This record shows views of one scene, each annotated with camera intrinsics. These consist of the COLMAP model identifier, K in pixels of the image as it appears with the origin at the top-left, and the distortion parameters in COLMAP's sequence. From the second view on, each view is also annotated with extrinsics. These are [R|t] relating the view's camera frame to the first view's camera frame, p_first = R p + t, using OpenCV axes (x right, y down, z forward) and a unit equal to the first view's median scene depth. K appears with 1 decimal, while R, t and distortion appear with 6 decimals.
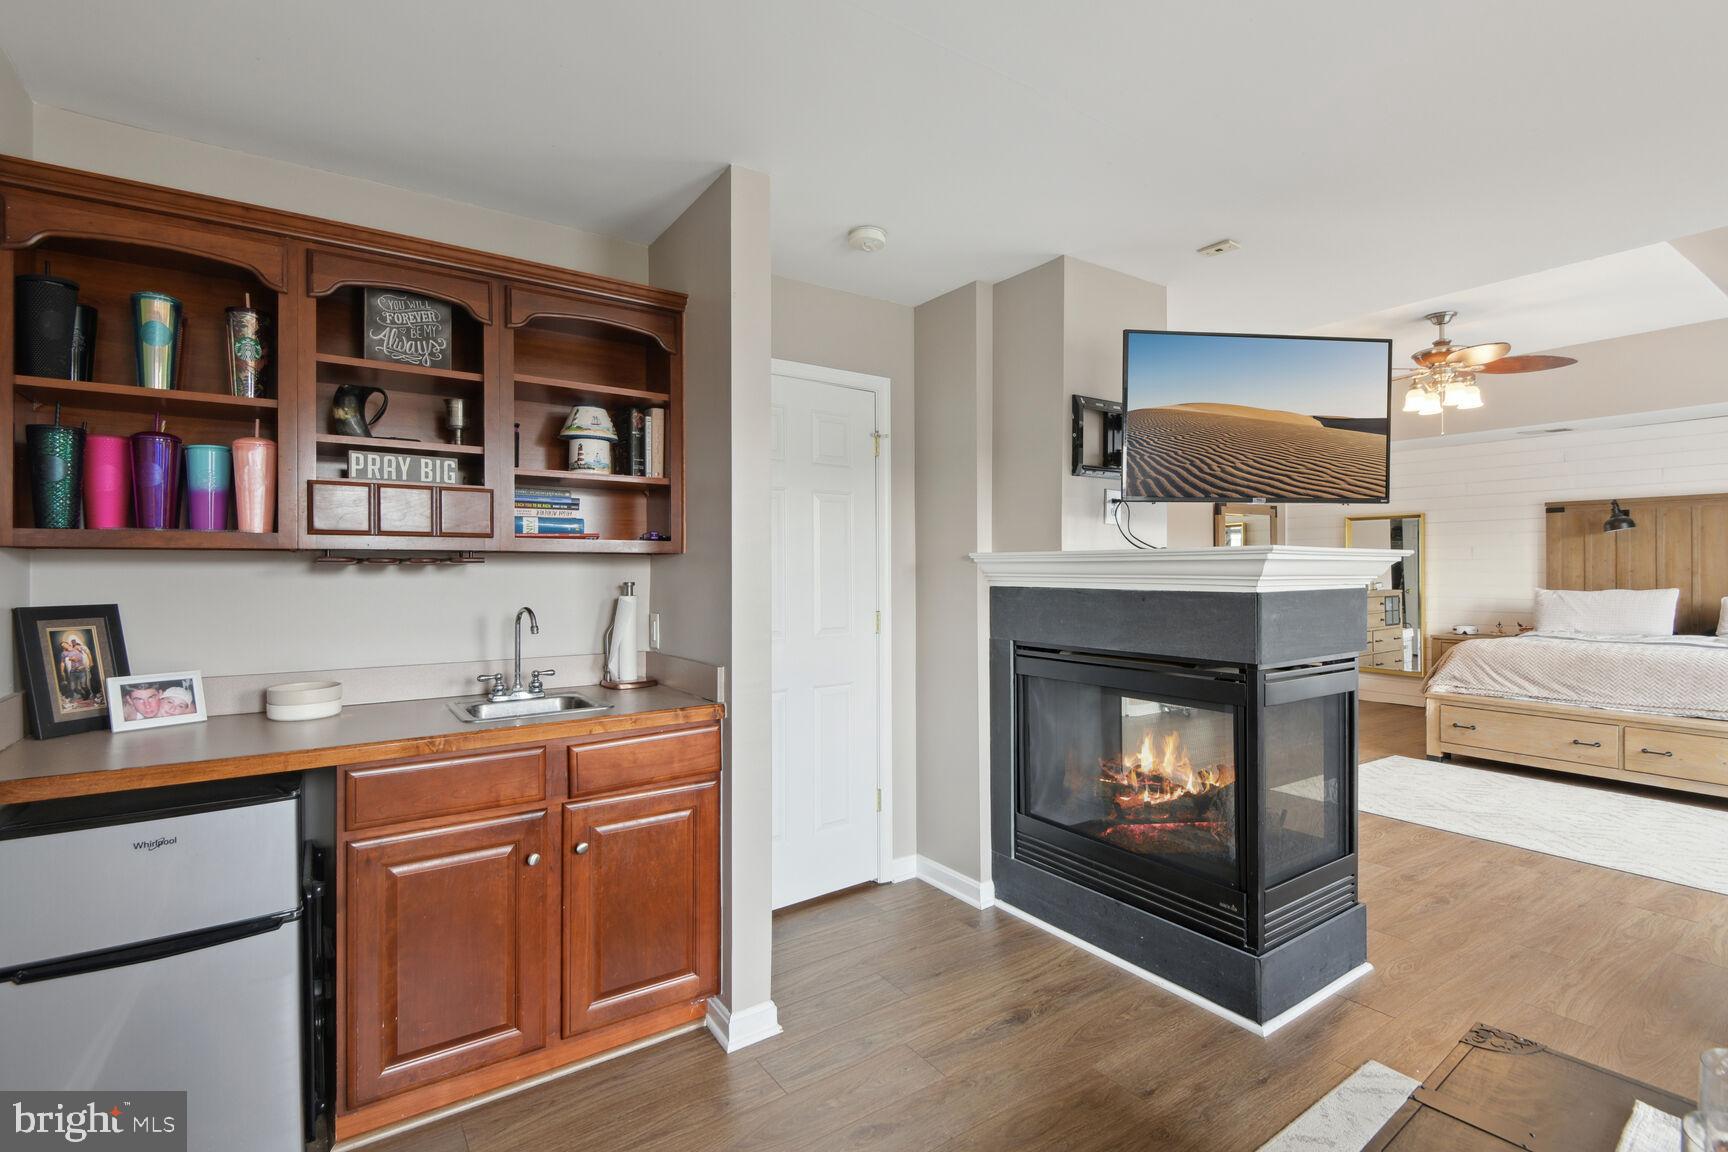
lens RADIAL K [[811.1, 0, 864.9], [0, 811.1, 565.0], [0, 0, 1]] dist [0.004487, -0.003756]
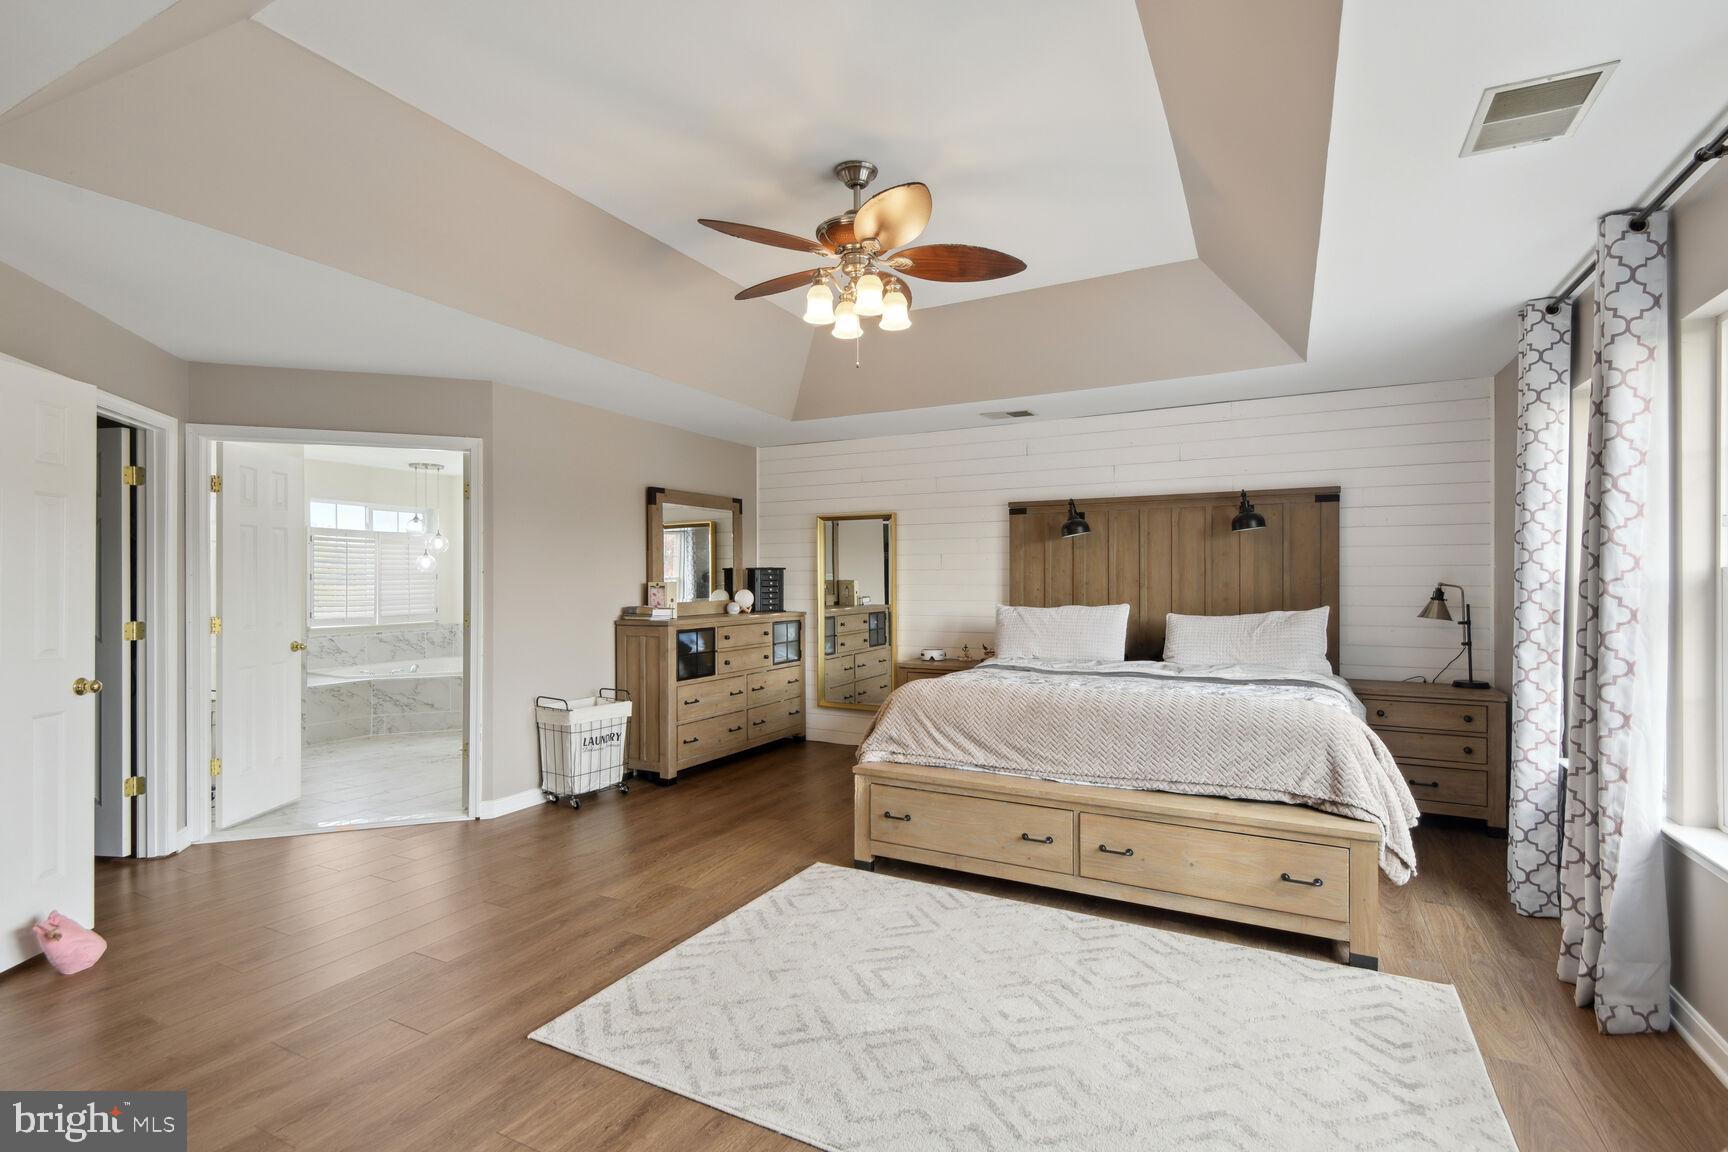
lens RADIAL K [[811.1, 0, 861.6], [0, 811.1, 575.1], [0, 0, 1]] dist [0.004487, -0.003756]
pose [[0.883104, 0.004441, 0.469155, 0.370465], [-0.002498, 0.999986, -0.004762, 0.003708], [-0.469170, 0.003034, 0.883103, 0.394822]]
